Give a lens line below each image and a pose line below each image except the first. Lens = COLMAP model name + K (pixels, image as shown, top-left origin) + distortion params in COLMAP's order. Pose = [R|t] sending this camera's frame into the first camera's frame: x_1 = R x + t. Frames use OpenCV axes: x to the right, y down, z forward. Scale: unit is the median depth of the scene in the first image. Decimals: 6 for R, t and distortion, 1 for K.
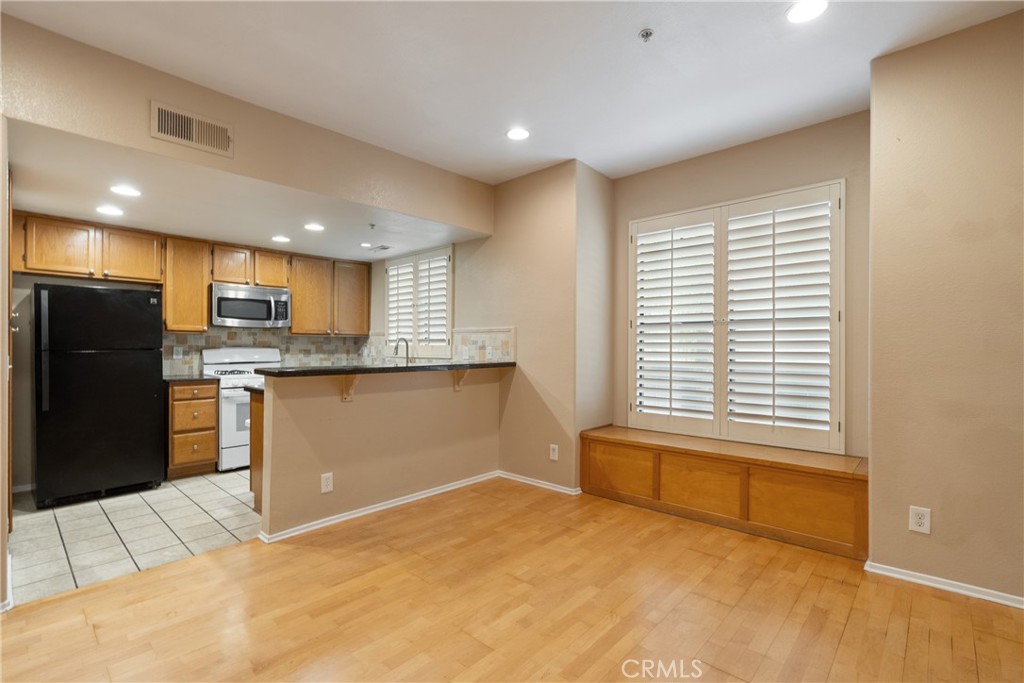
lens RADIAL K [[466.7, 0, 512.6], [0, 466.7, 344.8], [0, 0, 1]] dist [-0.002351, -0.000365]
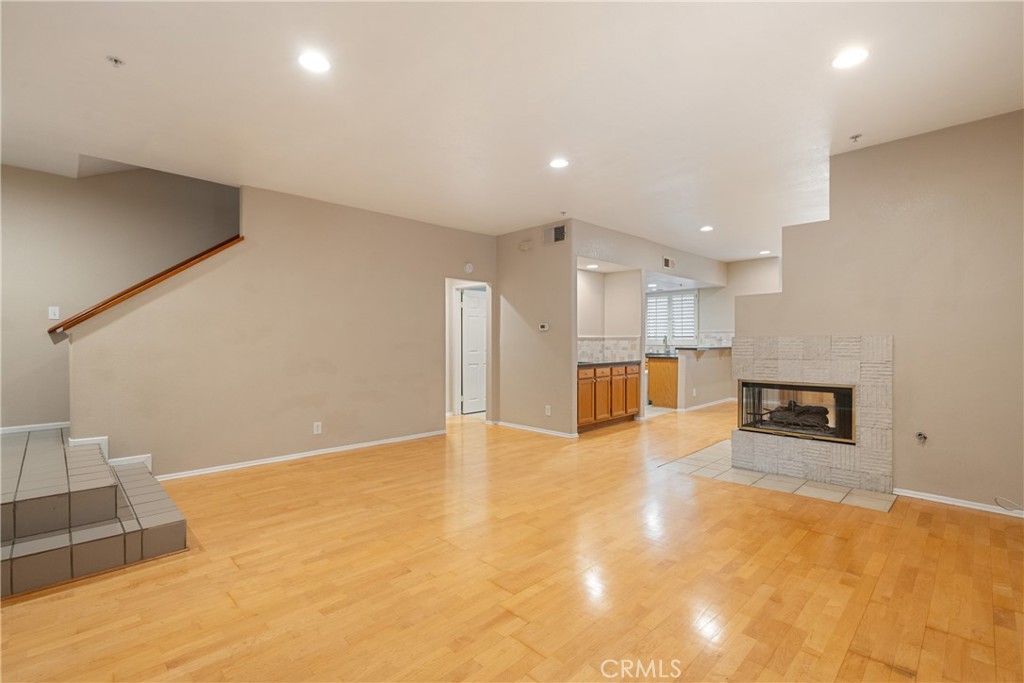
lens RADIAL K [[466.7, 0, 506.5], [0, 466.7, 339.7], [0, 0, 1]] dist [-0.002351, -0.000365]
pose [[0.998614, -0.004444, -0.052442, -0.879877], [0.004533, 0.999989, 0.001562, -0.002367], [0.052435, -0.001798, 0.998623, -1.098448]]
